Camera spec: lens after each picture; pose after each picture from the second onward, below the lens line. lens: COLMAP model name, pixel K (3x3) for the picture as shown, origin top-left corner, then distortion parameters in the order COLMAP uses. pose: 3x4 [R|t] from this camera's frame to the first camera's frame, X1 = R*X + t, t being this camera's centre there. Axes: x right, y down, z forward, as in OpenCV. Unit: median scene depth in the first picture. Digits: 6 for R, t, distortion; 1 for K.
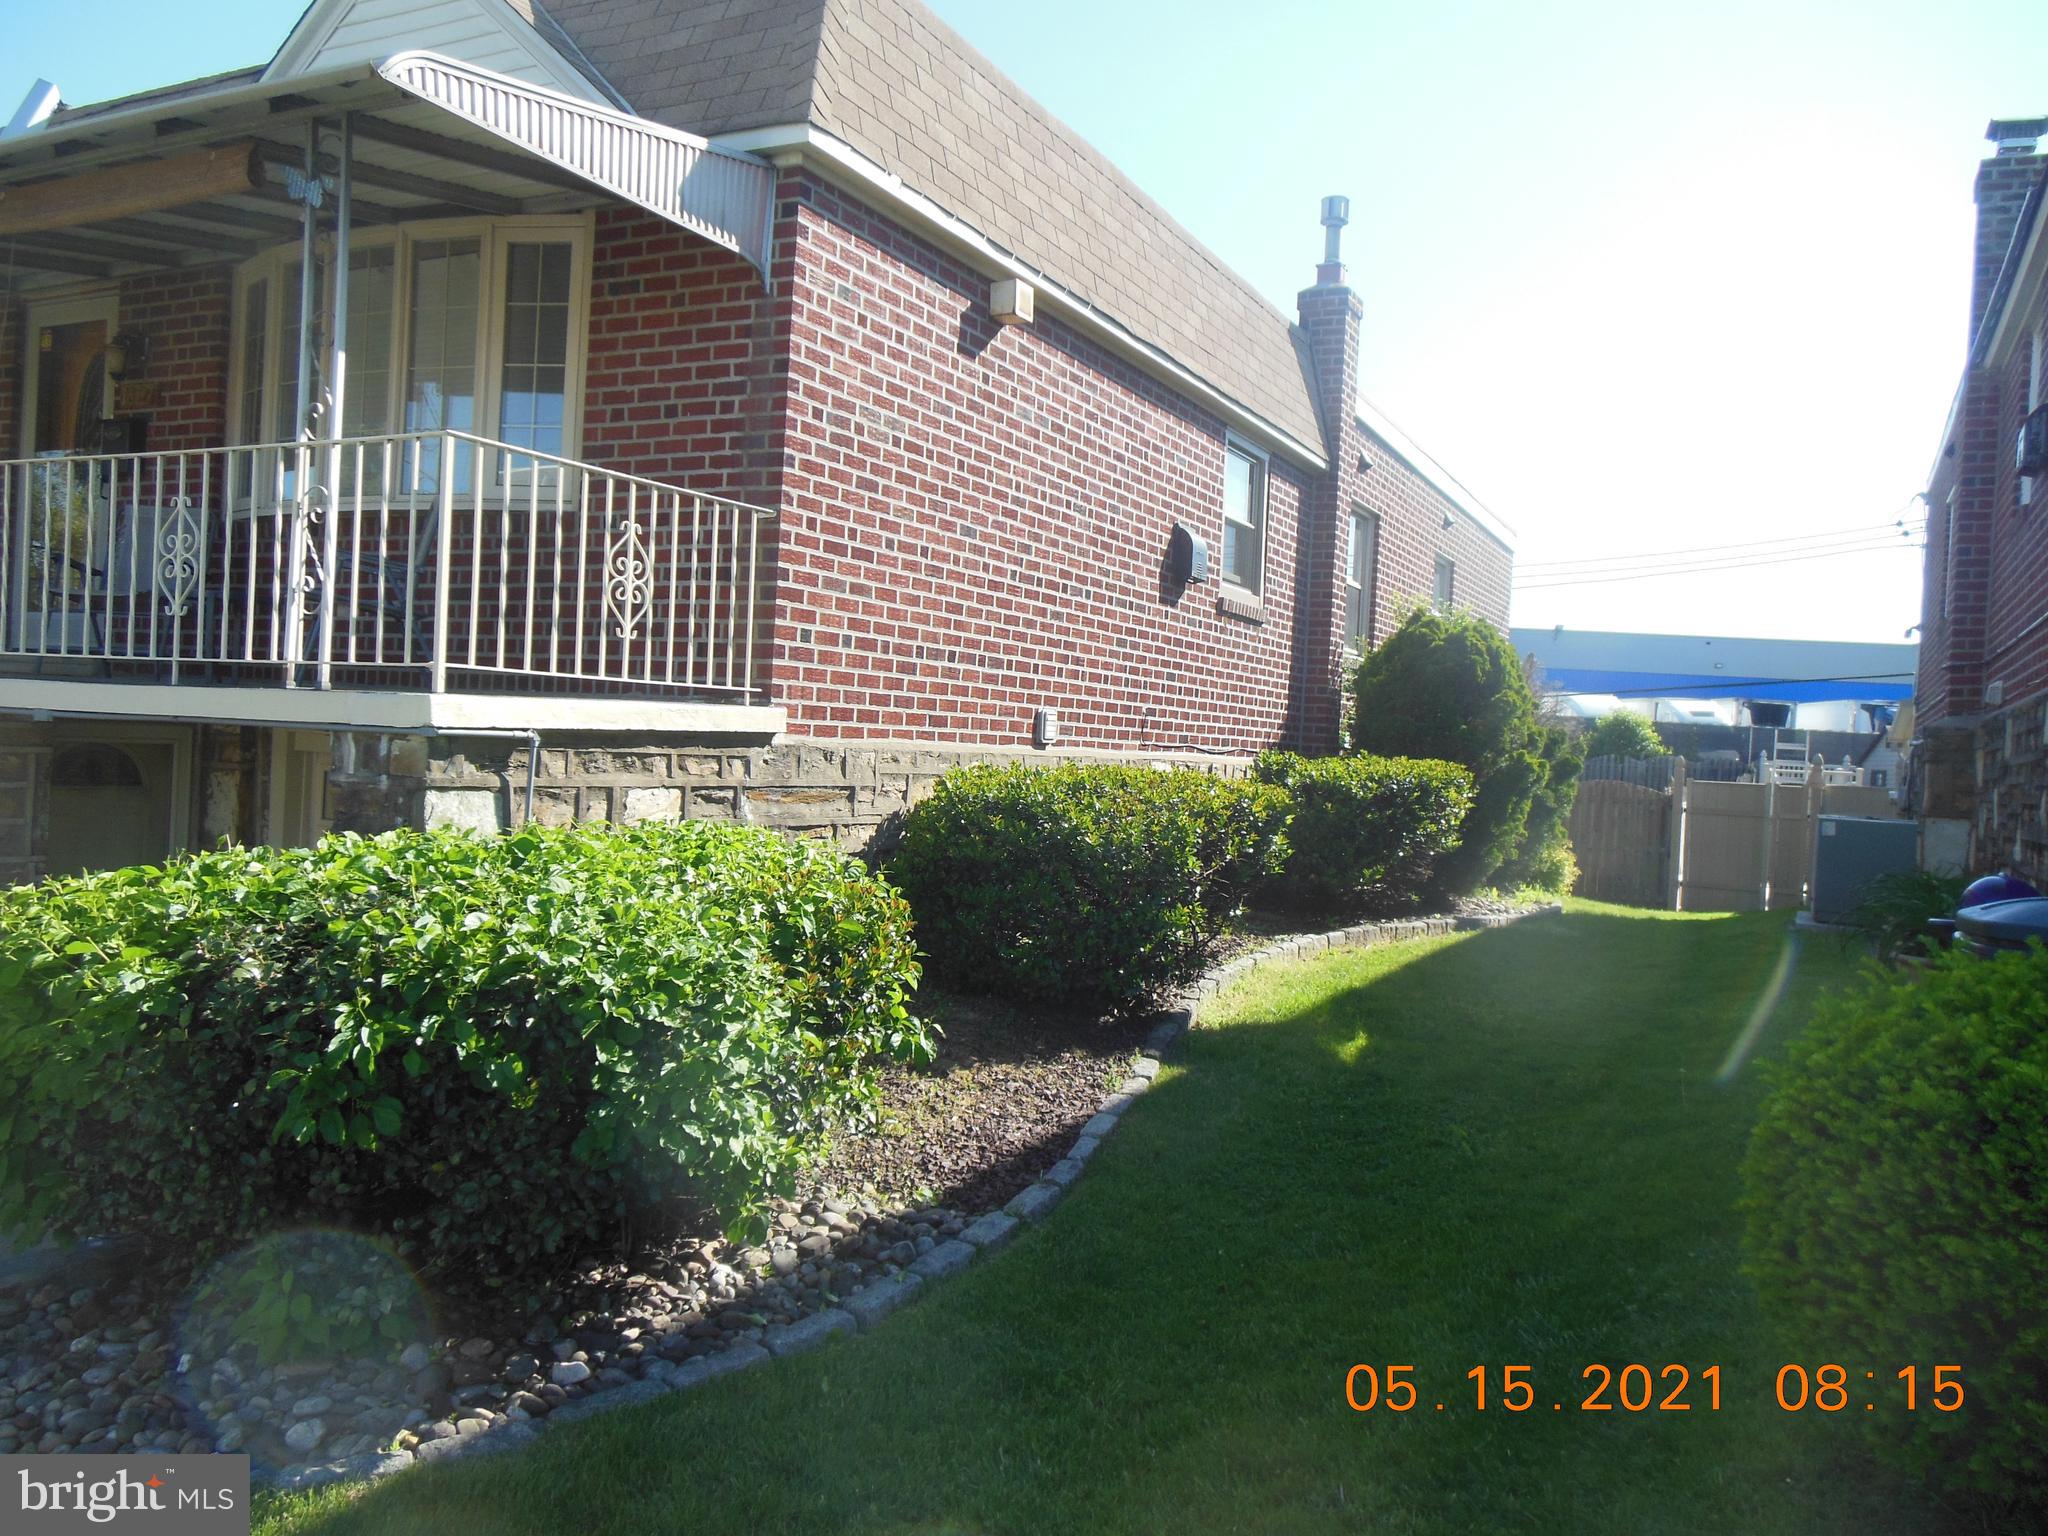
lens RADIAL K [[1549.7, 0, 1028.4], [0, 1549.7, 766.5], [0, 0, 1]] dist [-0.088031, 0.149762]
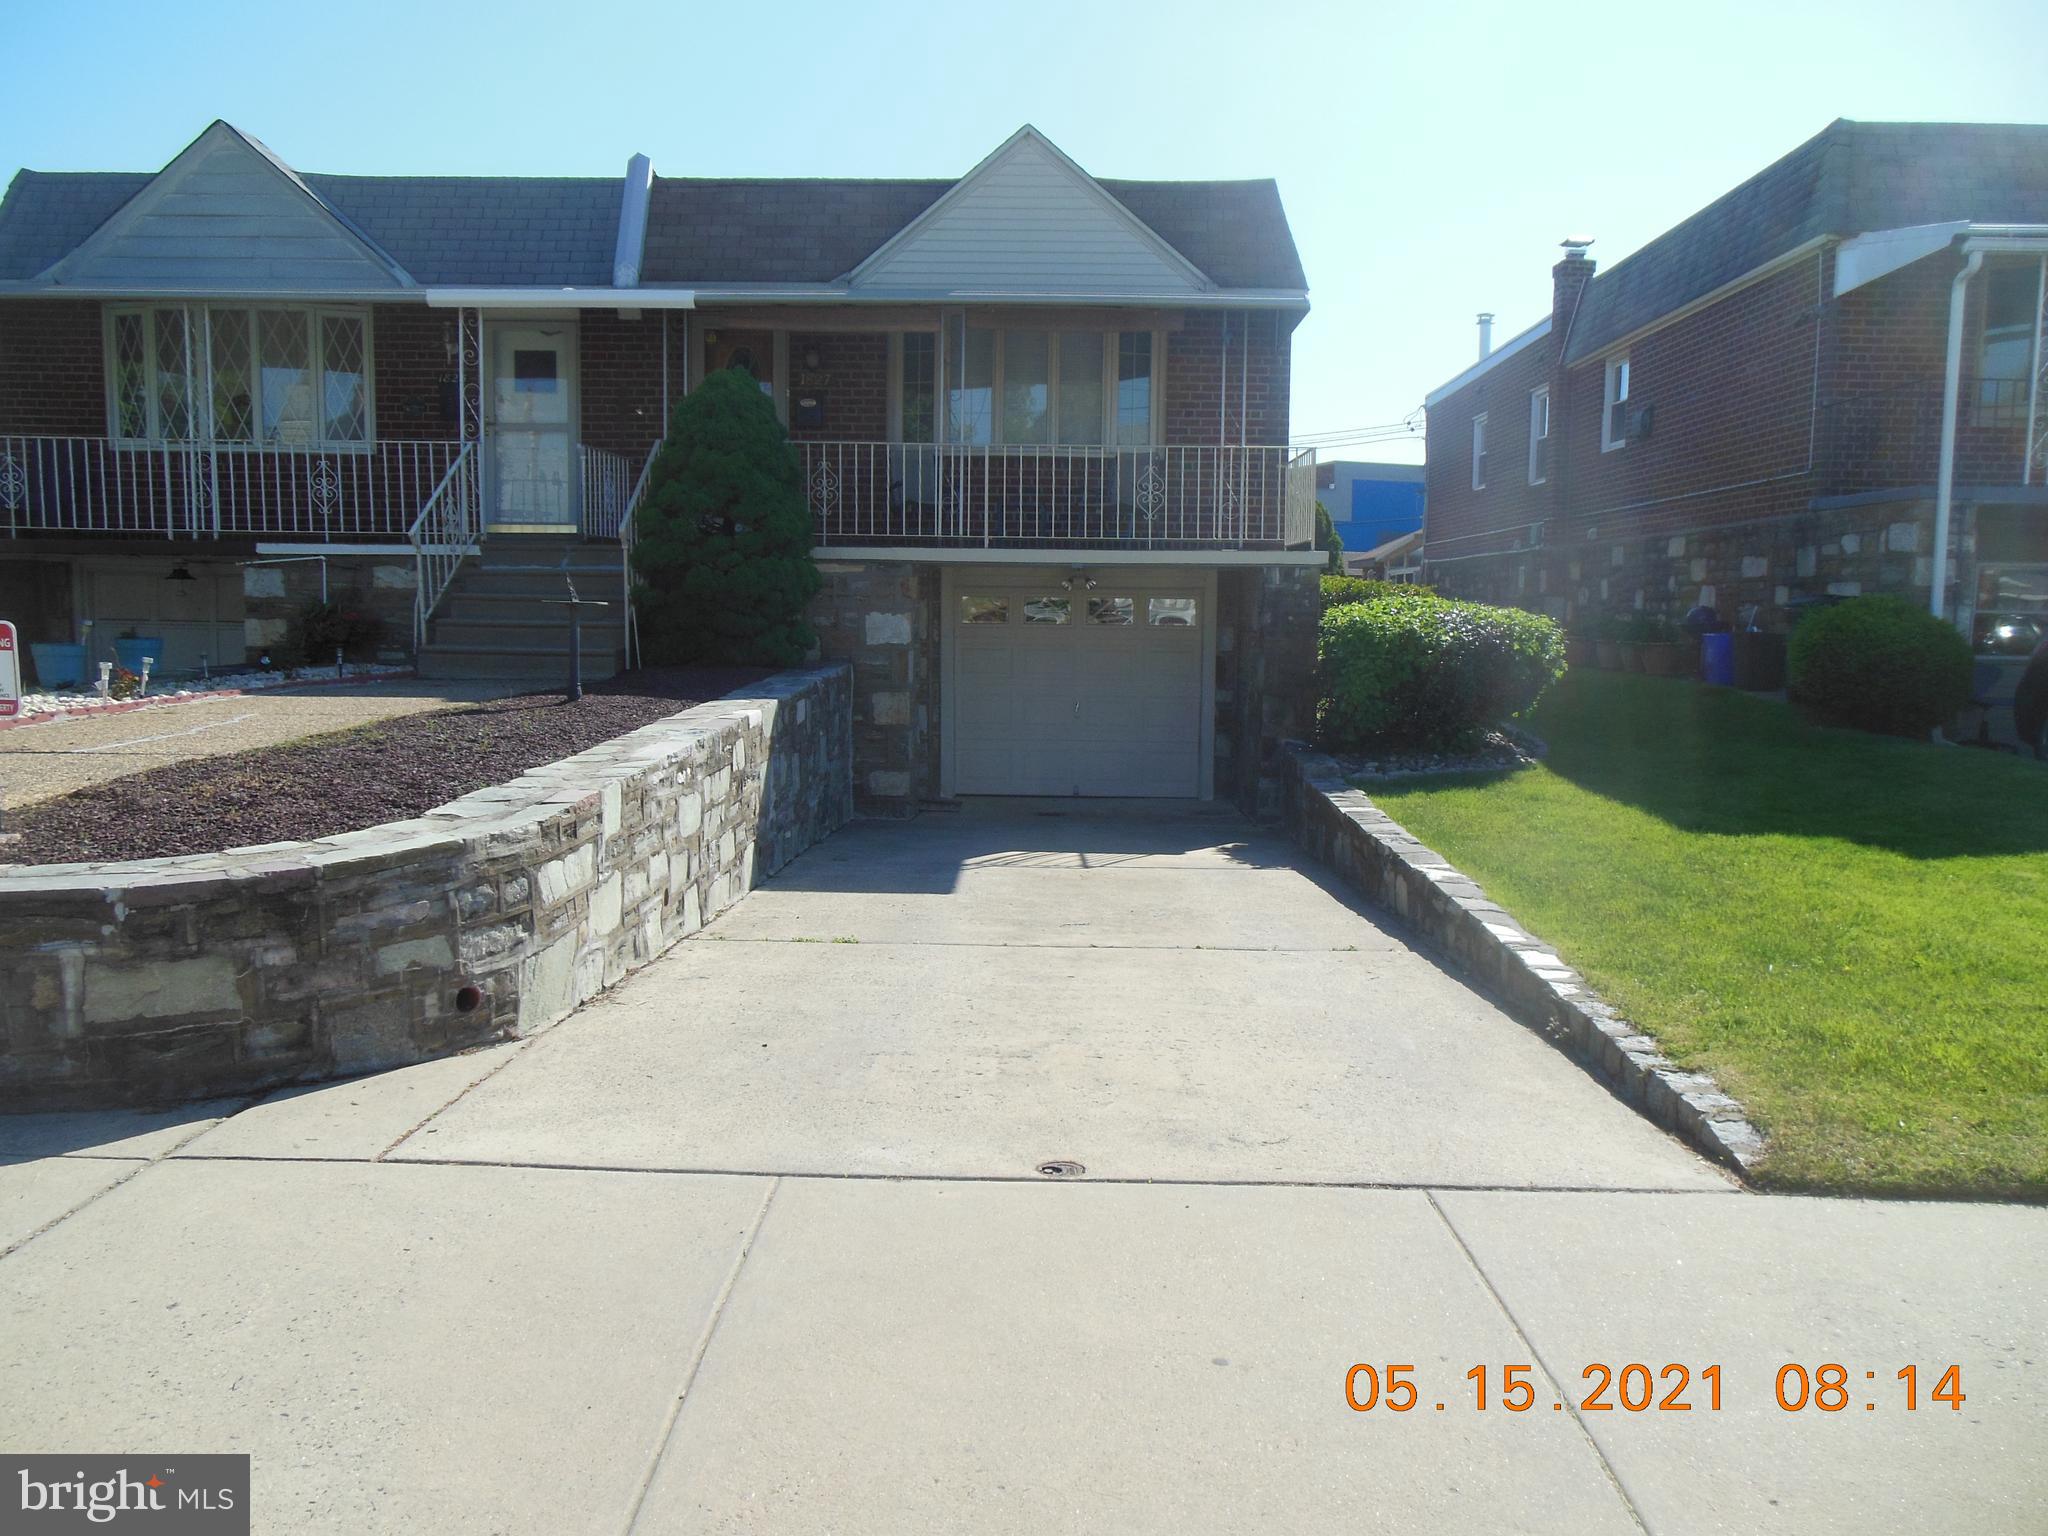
lens RADIAL K [[1549.7, 0, 1028.4], [0, 1549.7, 766.5], [0, 0, 1]] dist [-0.088031, 0.149762]
pose [[0.898517, -0.086394, 0.430353, -1.567320], [0.041340, 0.992737, 0.112981, -0.001266], [-0.436988, -0.083725, 0.895562, -0.903338]]
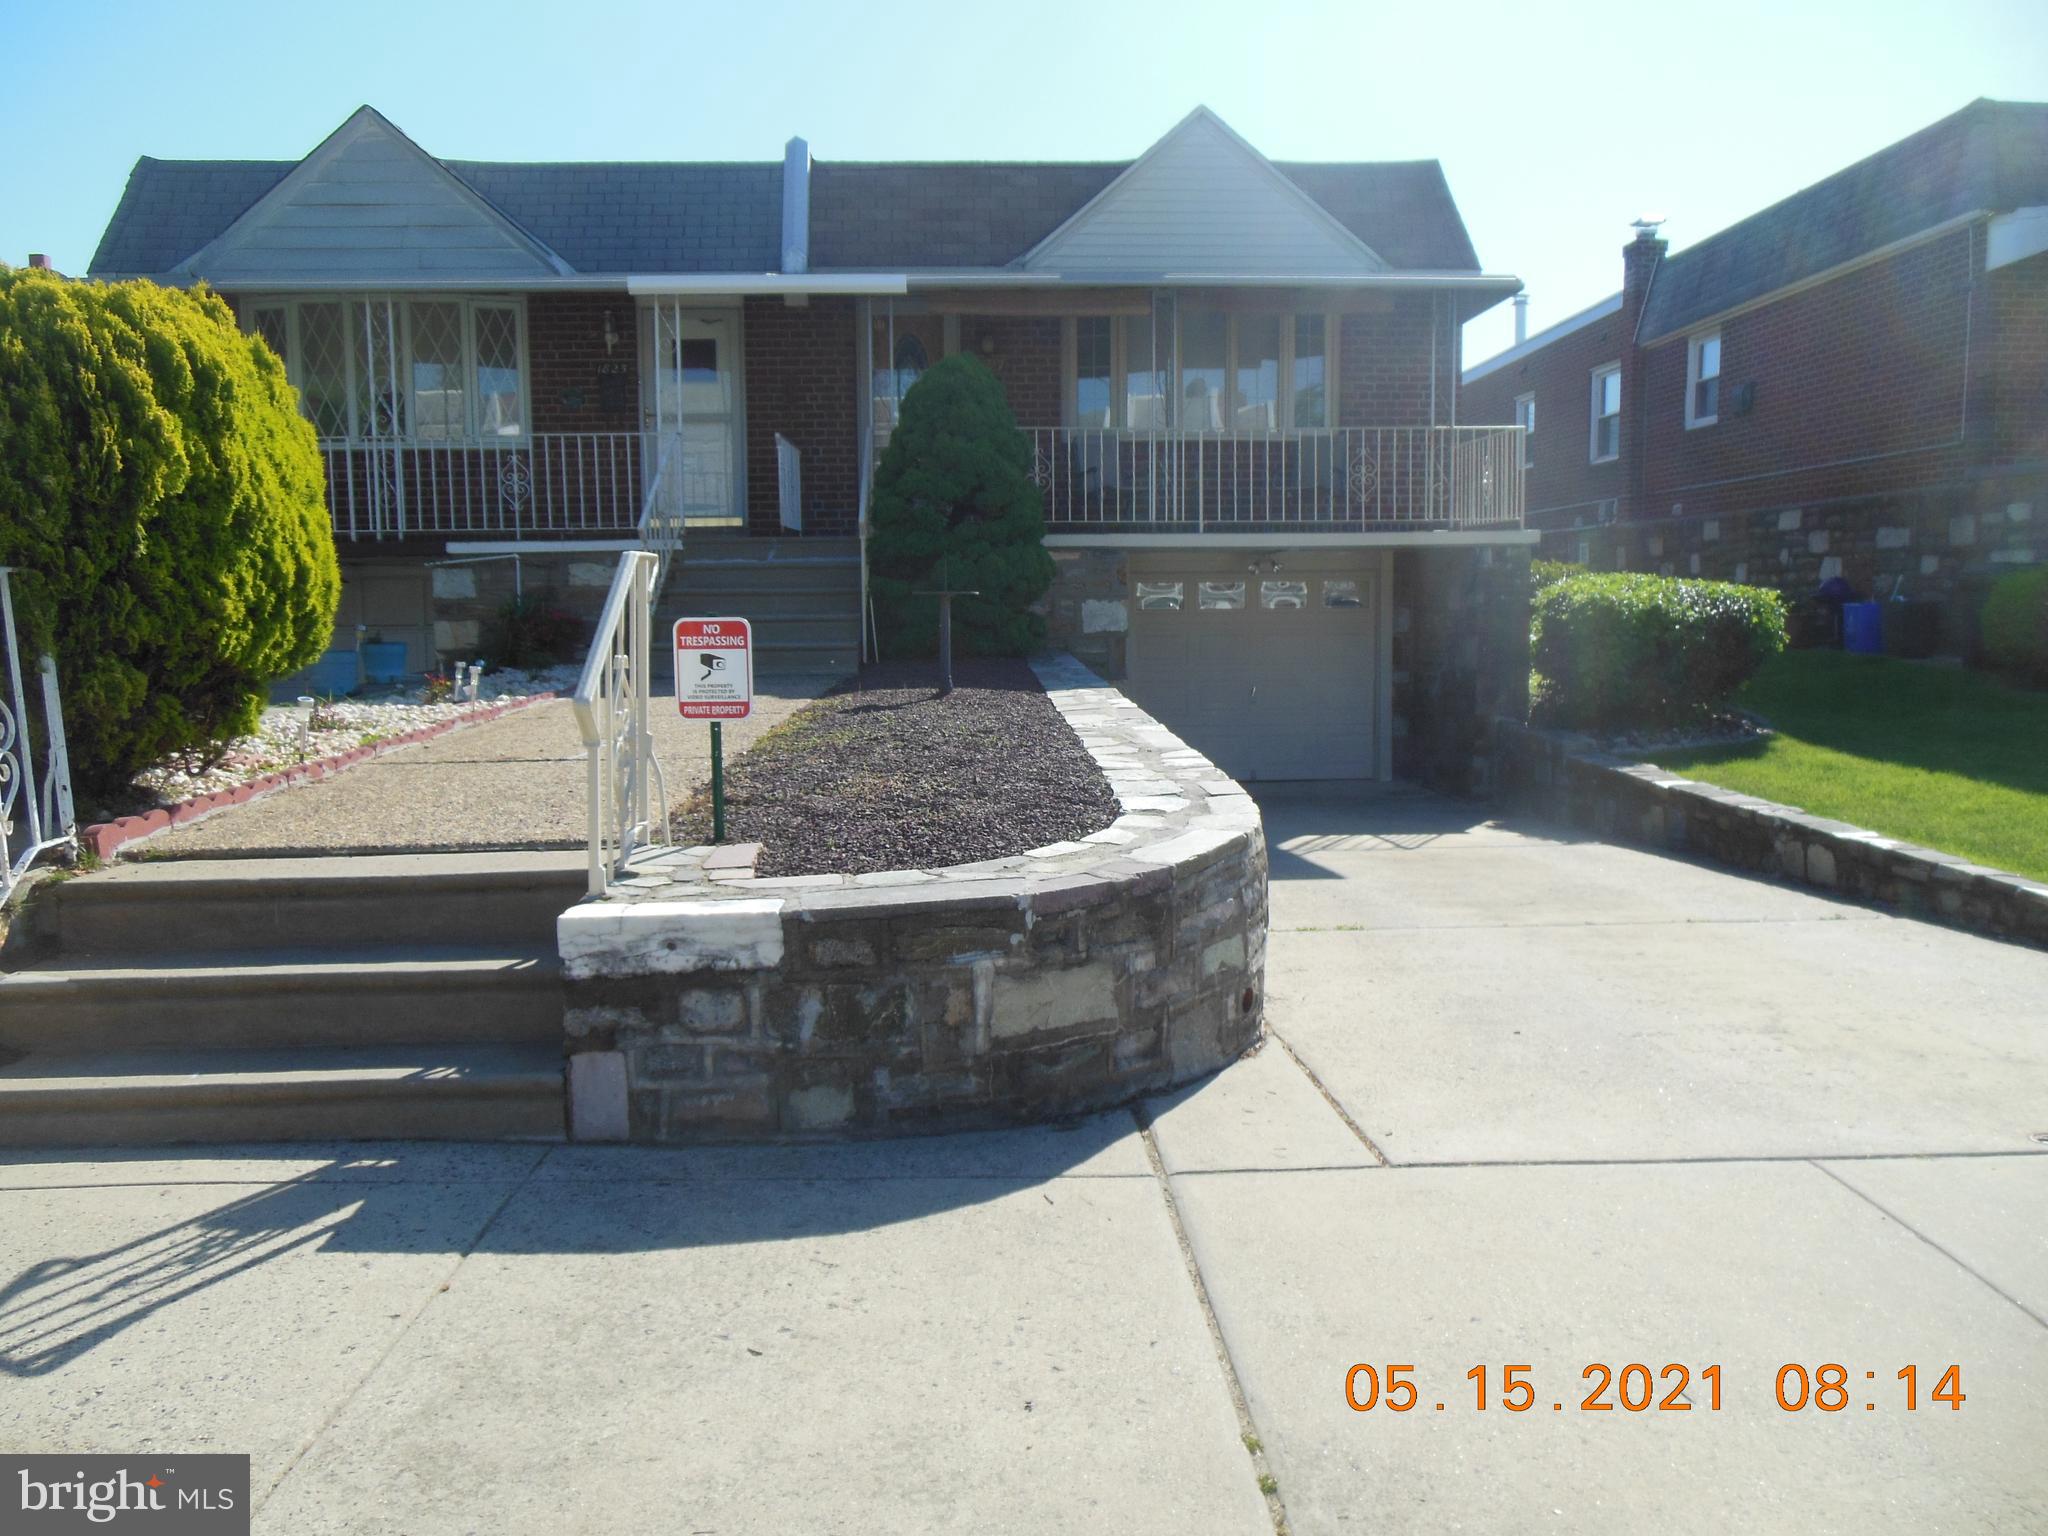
lens RADIAL K [[1549.7, 0, 1028.4], [0, 1549.7, 766.5], [0, 0, 1]] dist [-0.088031, 0.149762]
pose [[0.868963, -0.115078, 0.481312, -1.927568], [0.063121, 0.990417, 0.122841, -0.019379], [-0.490836, -0.076363, 0.867899, -0.694082]]
